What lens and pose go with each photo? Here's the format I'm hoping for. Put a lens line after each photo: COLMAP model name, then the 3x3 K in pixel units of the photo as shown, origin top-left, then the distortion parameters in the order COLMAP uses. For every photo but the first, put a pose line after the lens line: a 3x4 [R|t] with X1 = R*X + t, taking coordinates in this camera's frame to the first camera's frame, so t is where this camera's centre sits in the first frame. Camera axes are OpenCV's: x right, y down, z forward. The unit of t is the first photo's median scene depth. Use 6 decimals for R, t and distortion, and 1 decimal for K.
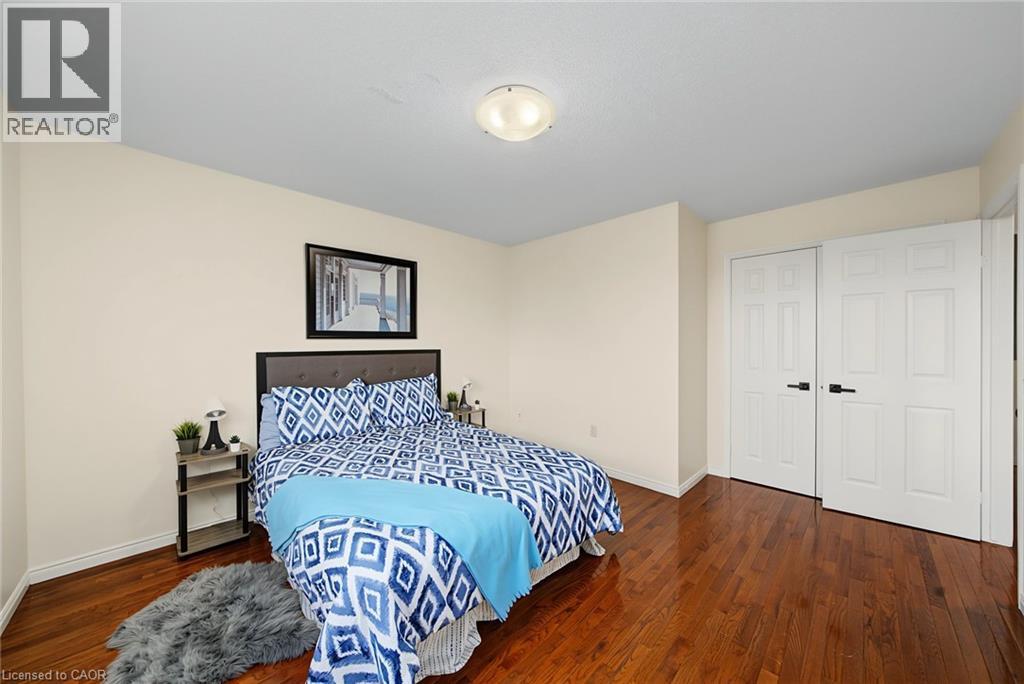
lens RADIAL K [[358.5, 0, 515.2], [0, 358.5, 345.1], [0, 0, 1]] dist [-0.006690, -0.000007]
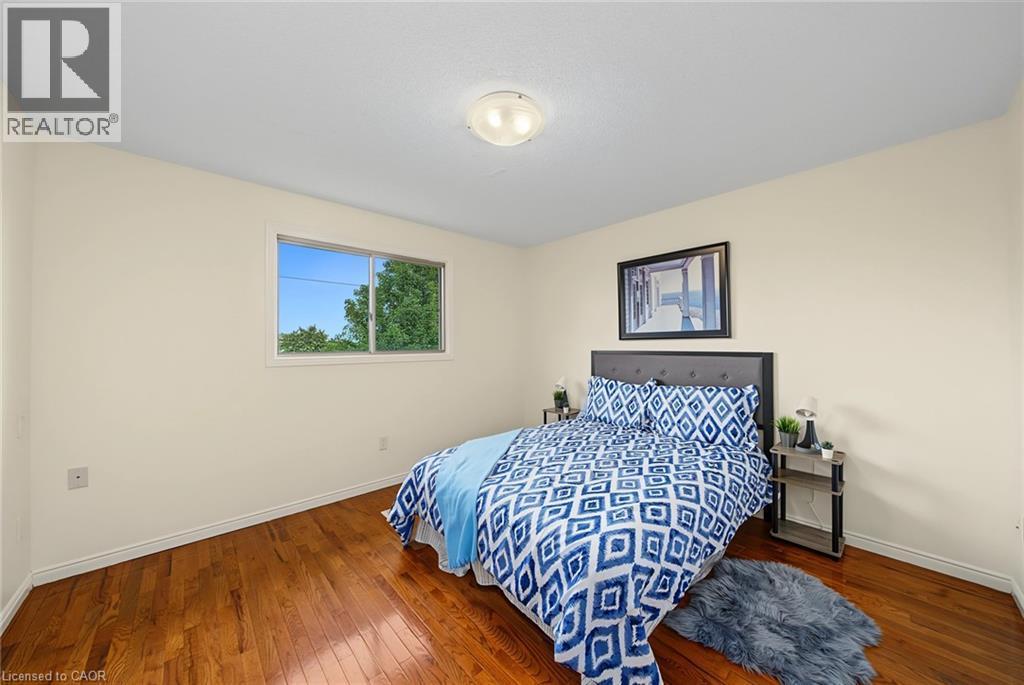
lens RADIAL K [[358.5, 0, 515.2], [0, 358.5, 345.6], [0, 0, 1]] dist [-0.006690, -0.000007]
pose [[-0.045125, 0.003165, -0.998976, 0.613275], [-0.003176, 0.999989, 0.003312, -0.002634], [0.998976, 0.003322, -0.045115, 0.646438]]
